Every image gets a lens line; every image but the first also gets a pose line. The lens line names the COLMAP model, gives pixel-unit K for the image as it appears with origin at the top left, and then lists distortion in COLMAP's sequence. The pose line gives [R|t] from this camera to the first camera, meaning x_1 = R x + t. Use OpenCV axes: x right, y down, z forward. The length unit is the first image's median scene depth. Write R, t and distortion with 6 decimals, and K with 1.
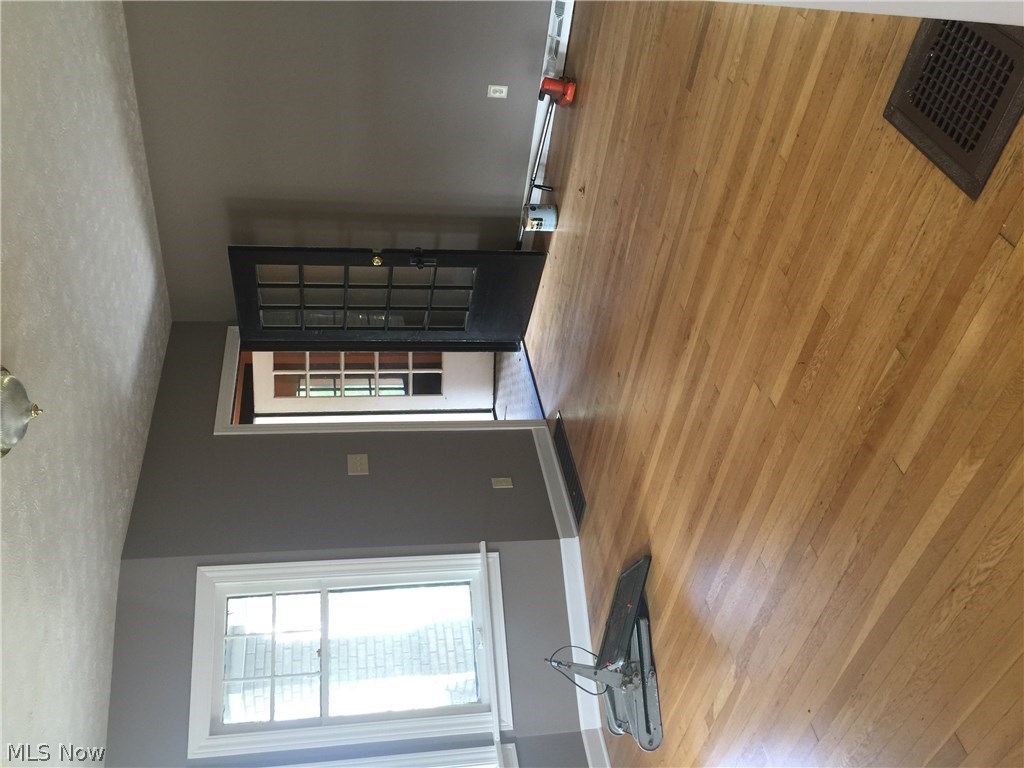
lens RADIAL K [[890.7, 0, 511.5], [0, 890.7, 384.9], [0, 0, 1]] dist [0.082823, -0.120960]
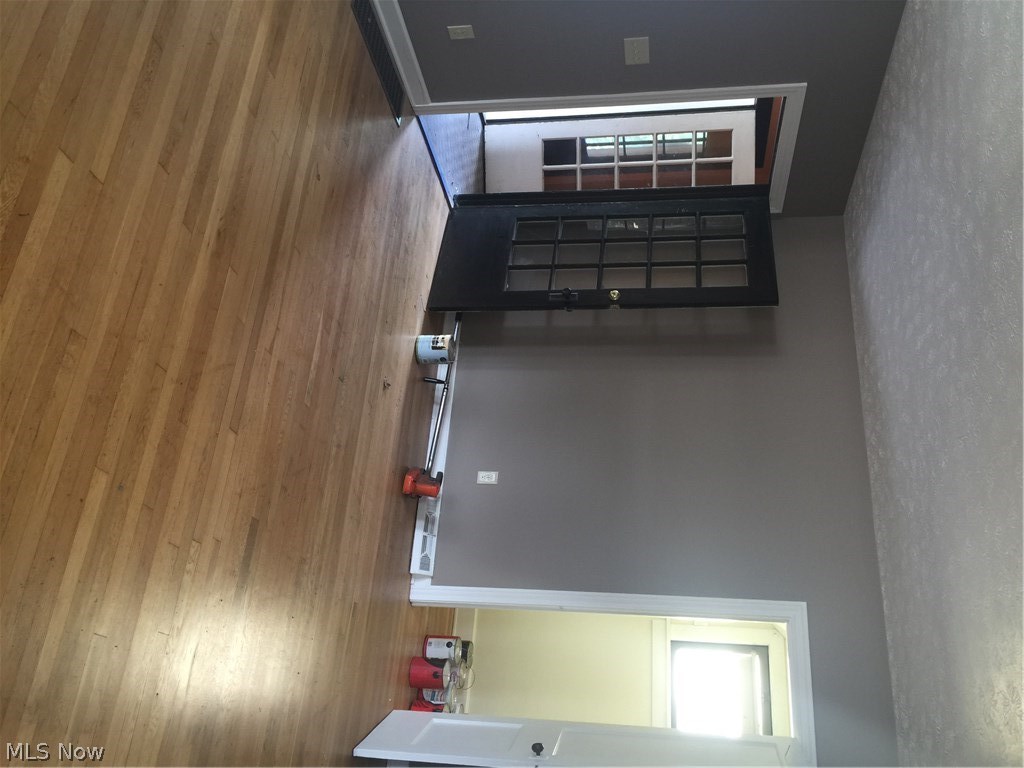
lens RADIAL K [[890.7, 0, 515.8], [0, 890.7, 388.3], [0, 0, 1]] dist [0.082823, -0.120960]
pose [[-0.998791, 0.041642, -0.026126, -0.025443], [-0.033383, -0.964668, -0.261344, 0.009065], [-0.036085, -0.260156, 0.964892, 0.119844]]
